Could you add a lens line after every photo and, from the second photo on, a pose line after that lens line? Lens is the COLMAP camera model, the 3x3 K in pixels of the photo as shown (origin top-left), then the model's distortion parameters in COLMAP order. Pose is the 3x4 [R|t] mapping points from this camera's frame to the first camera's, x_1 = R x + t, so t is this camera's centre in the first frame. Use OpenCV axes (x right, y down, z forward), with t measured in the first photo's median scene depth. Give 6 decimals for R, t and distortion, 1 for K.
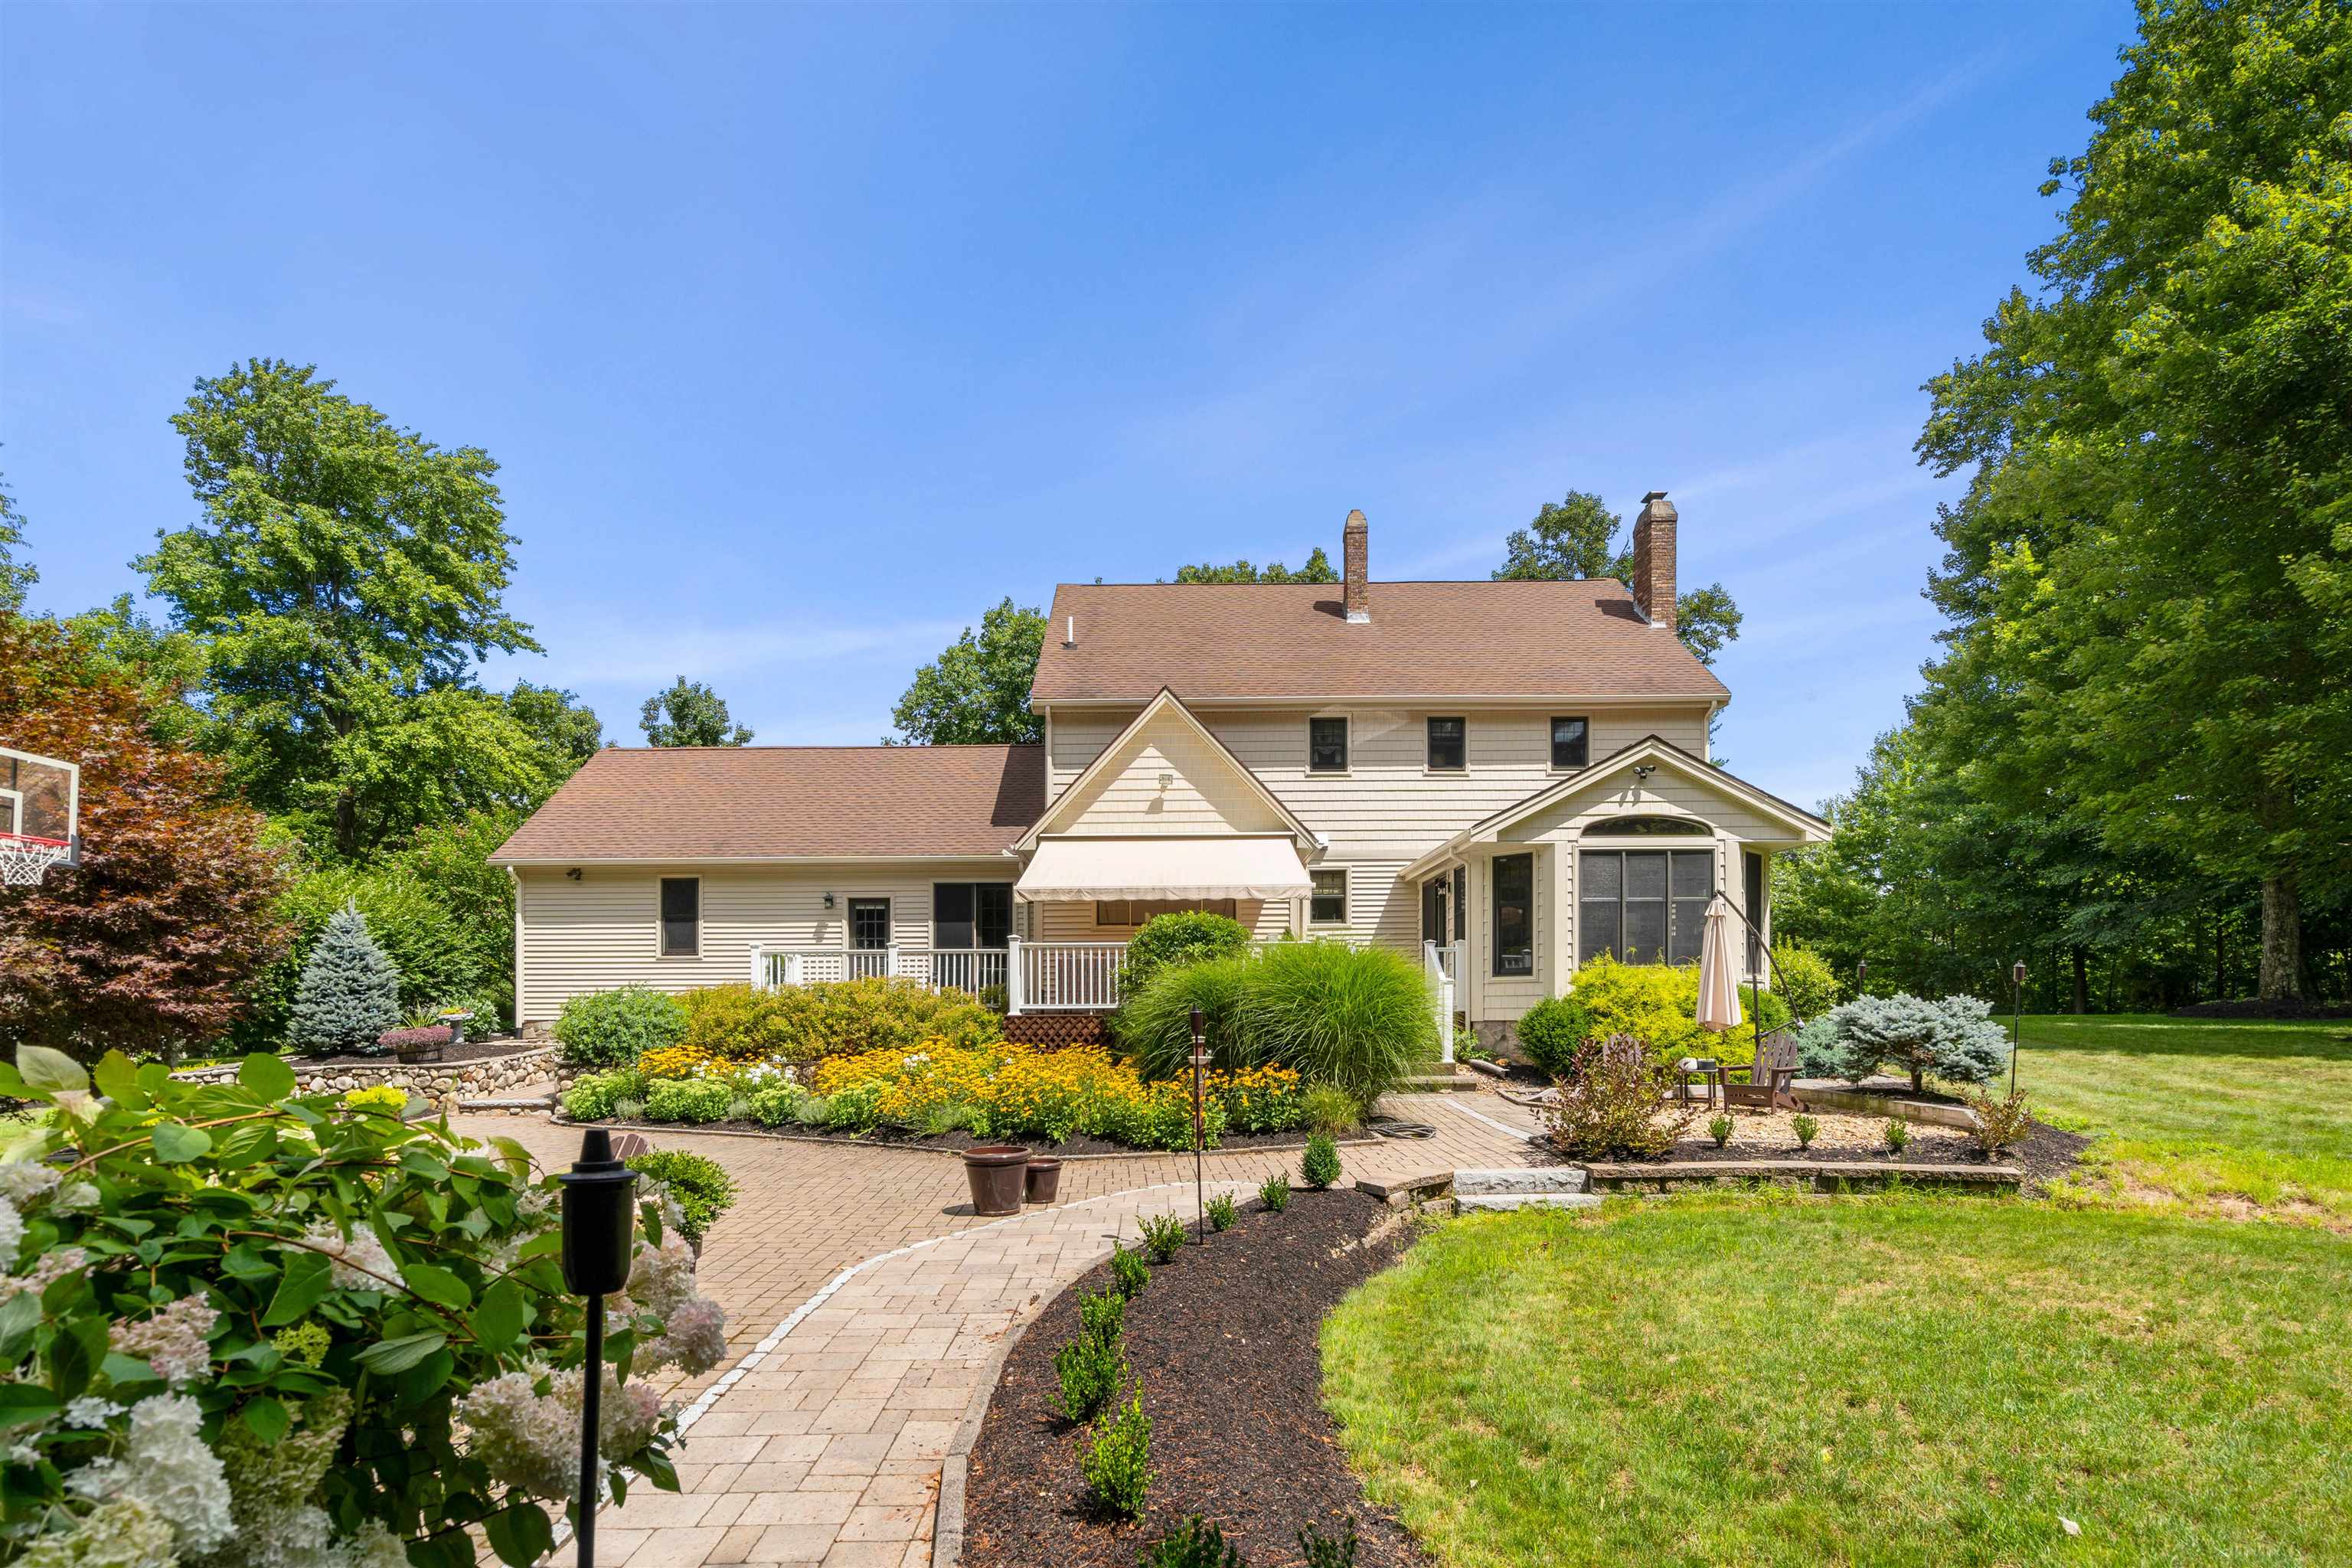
lens RADIAL K [[1131.5, 0, 1176.0], [0, 1131.5, 784.0], [0, 0, 1]] dist [0.000503, 0.000249]
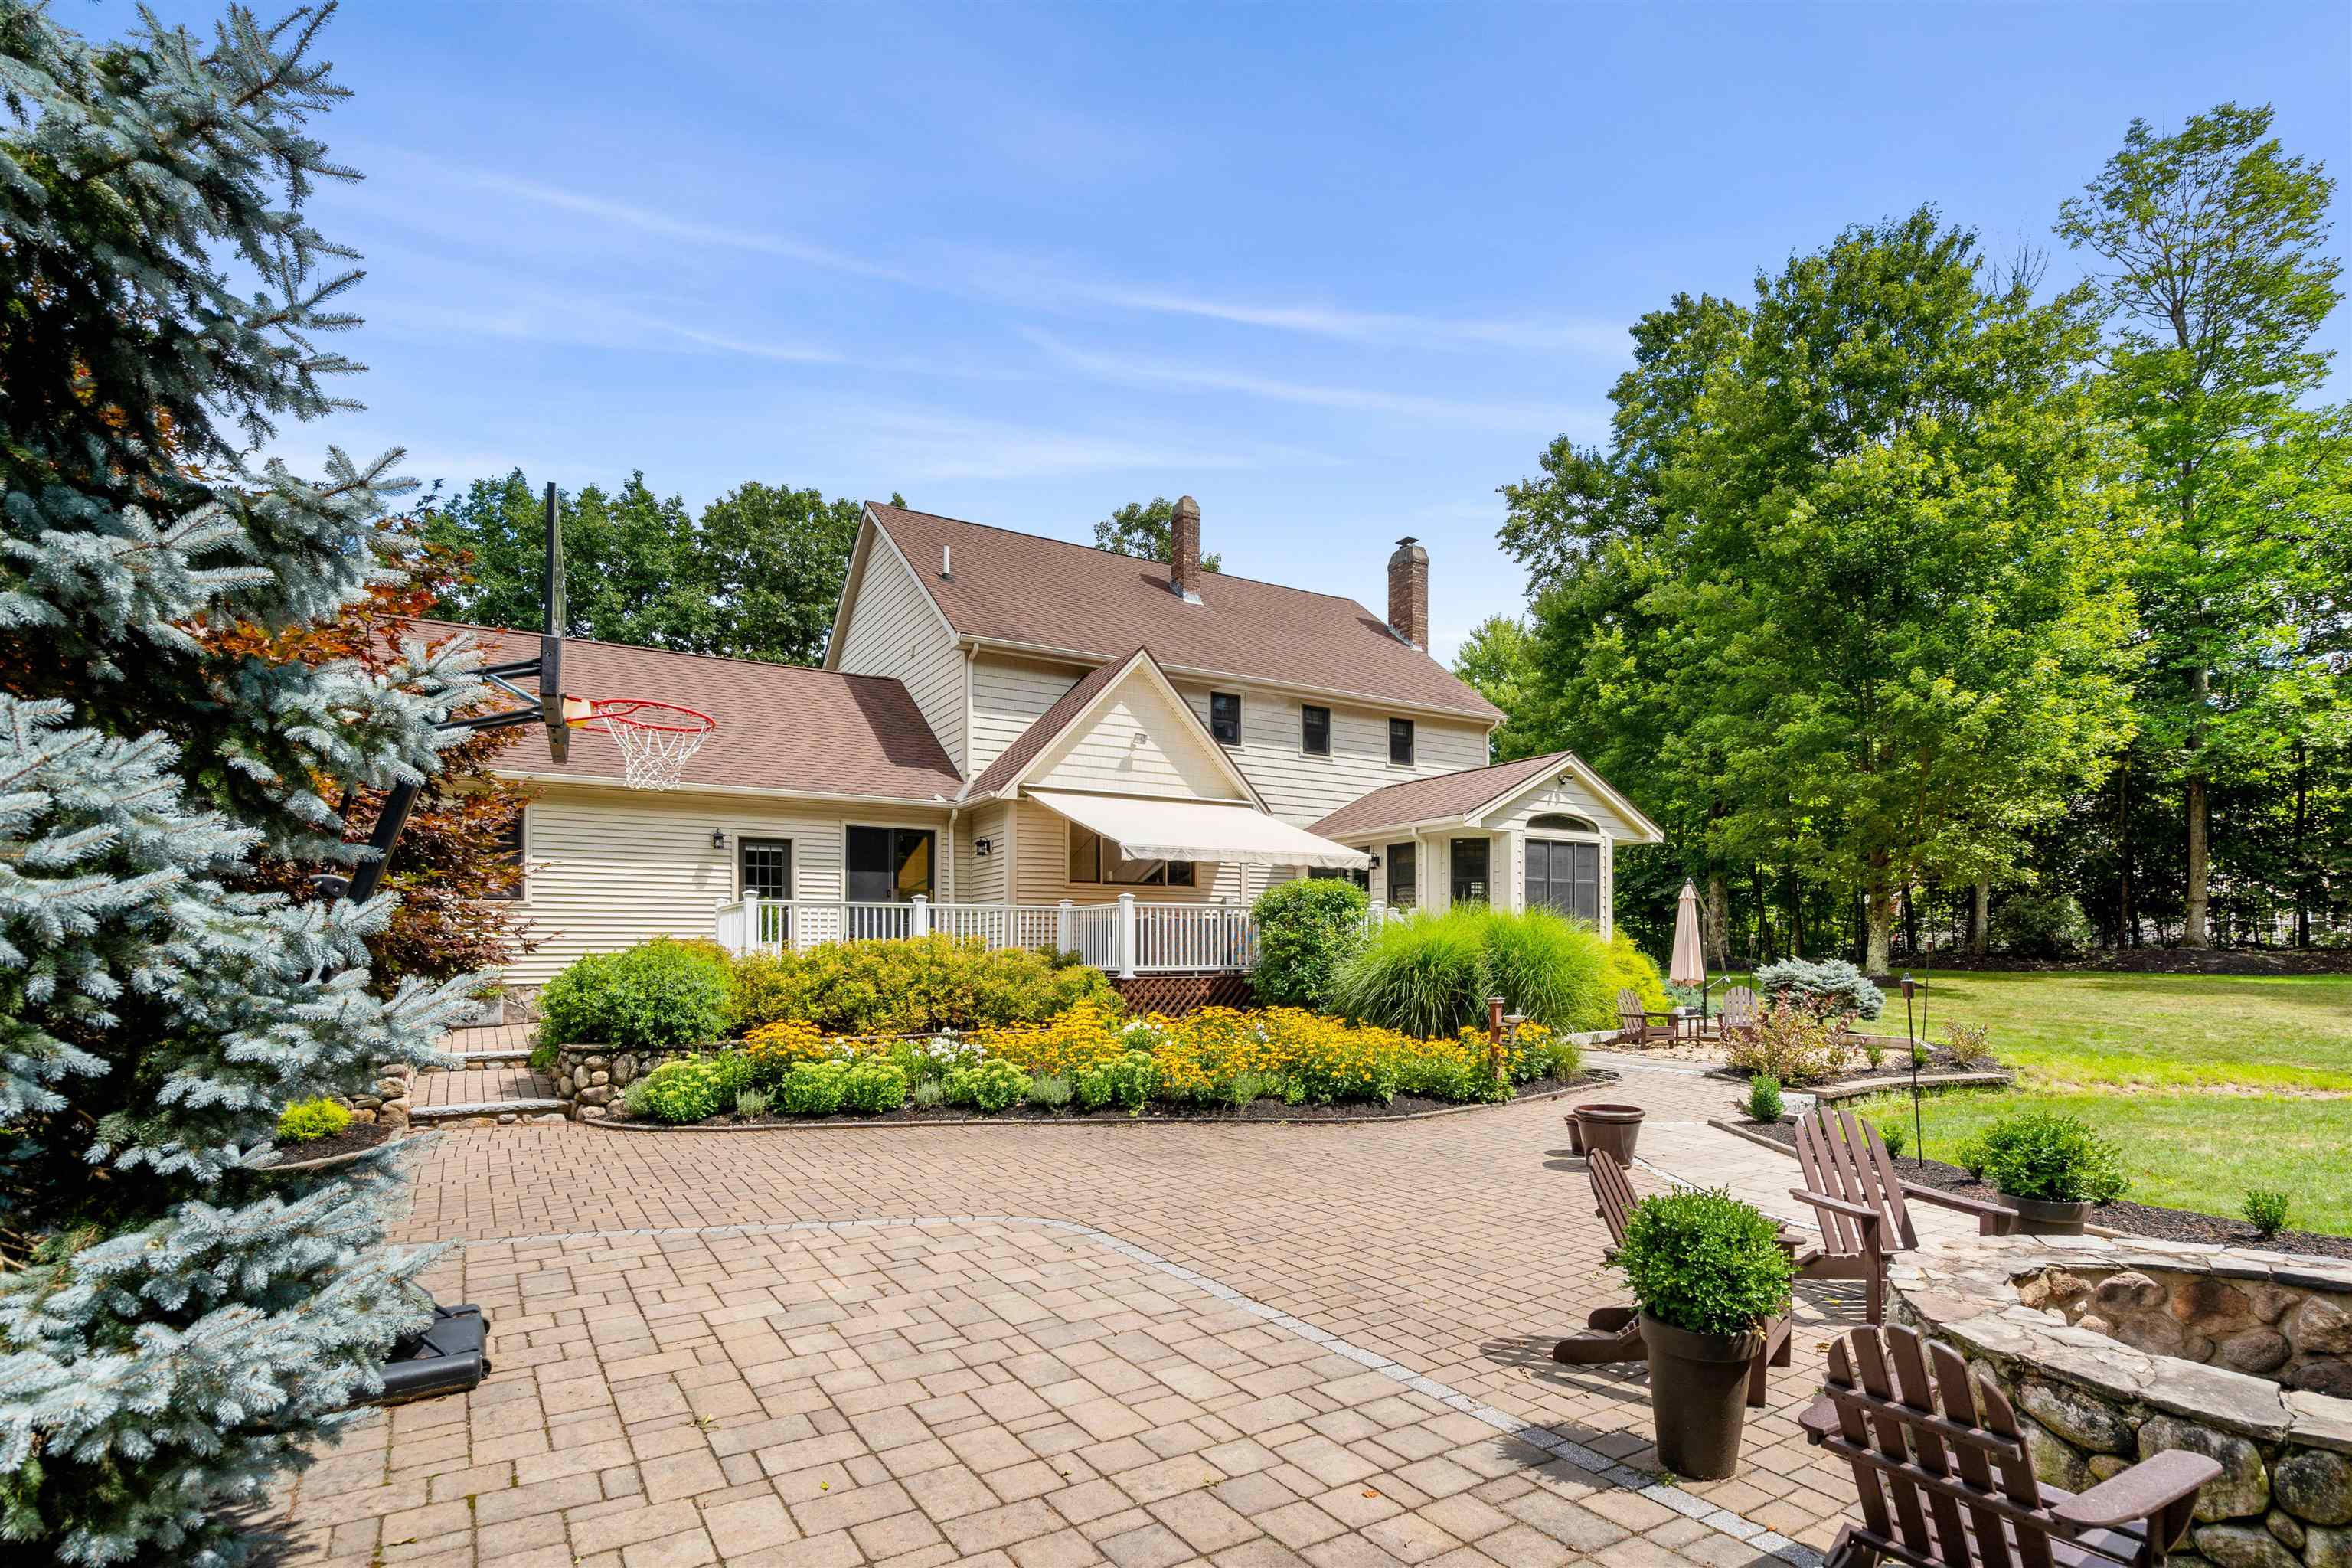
lens RADIAL K [[1088.6, 0, 1176.0], [0, 1088.6, 784.0], [0, 0, 1]] dist [0.000890, 0.000193]
pose [[0.845581, 0.082256, 0.527472, -0.483942], [-0.103673, 0.994550, 0.011101, 0.021386], [-0.523684, -0.064072, 0.849500, 0.163825]]
